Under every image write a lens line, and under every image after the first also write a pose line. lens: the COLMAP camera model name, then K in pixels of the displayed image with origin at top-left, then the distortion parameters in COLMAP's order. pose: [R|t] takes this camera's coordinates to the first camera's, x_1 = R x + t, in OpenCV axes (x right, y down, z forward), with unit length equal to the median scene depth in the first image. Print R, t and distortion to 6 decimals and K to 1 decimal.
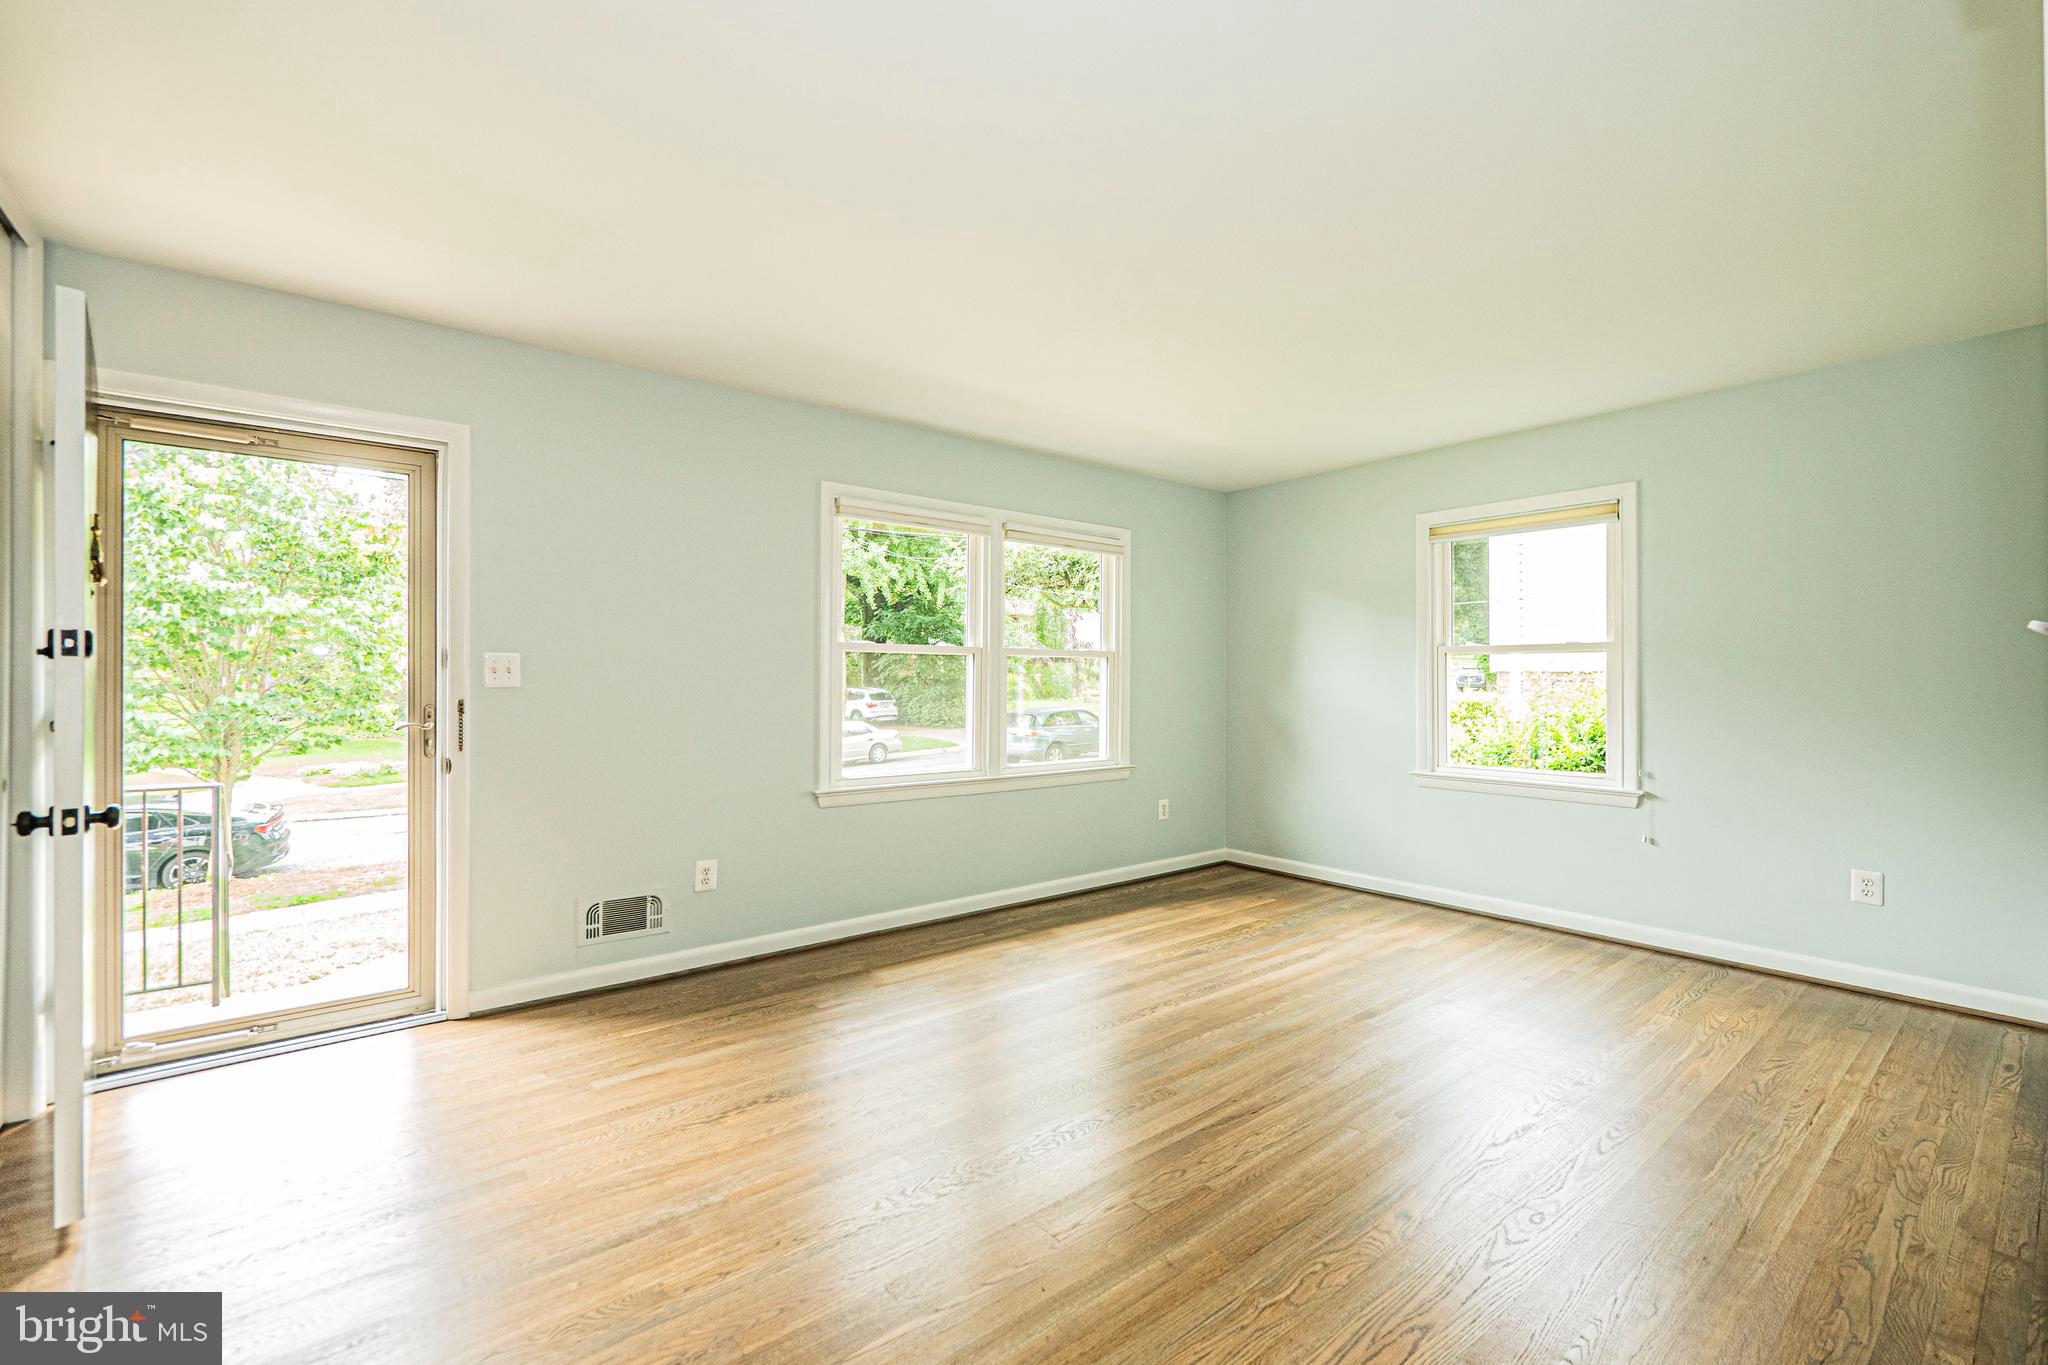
lens RADIAL K [[868.7, 0, 1032.9], [0, 868.7, 686.6], [0, 0, 1]] dist [-0.006515, 0.001164]
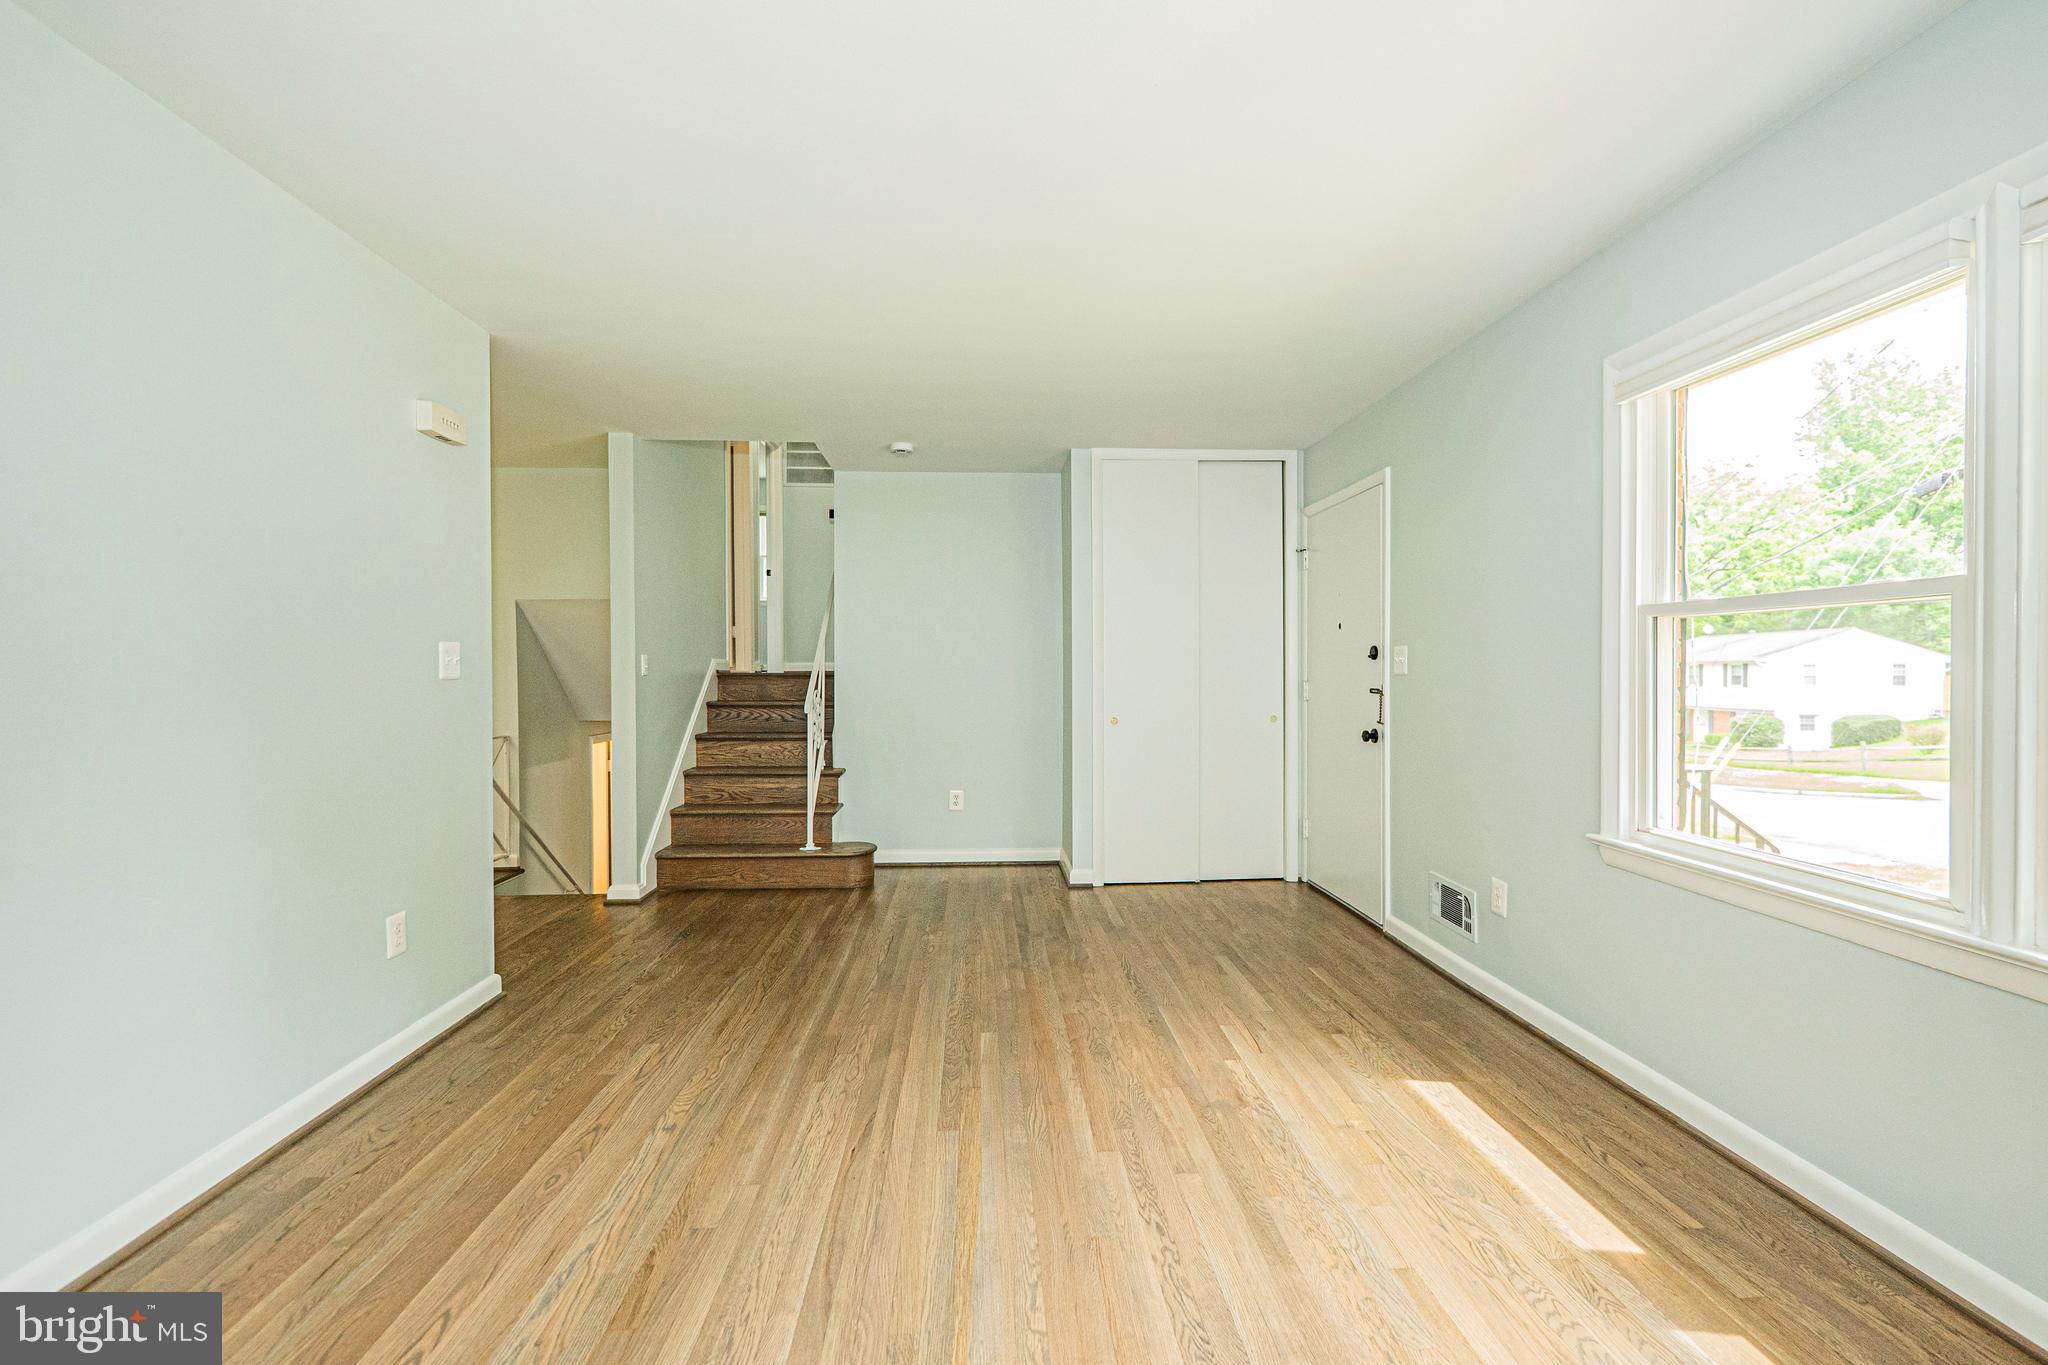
lens RADIAL K [[868.7, 0, 1018.4], [0, 868.7, 675.3], [0, 0, 1]] dist [-0.006515, 0.001164]
pose [[-0.594379, 0.005609, -0.804166, 0.617100], [-0.002753, 0.999956, 0.009010, -0.007822], [0.804181, 0.007569, -0.594337, 1.177643]]
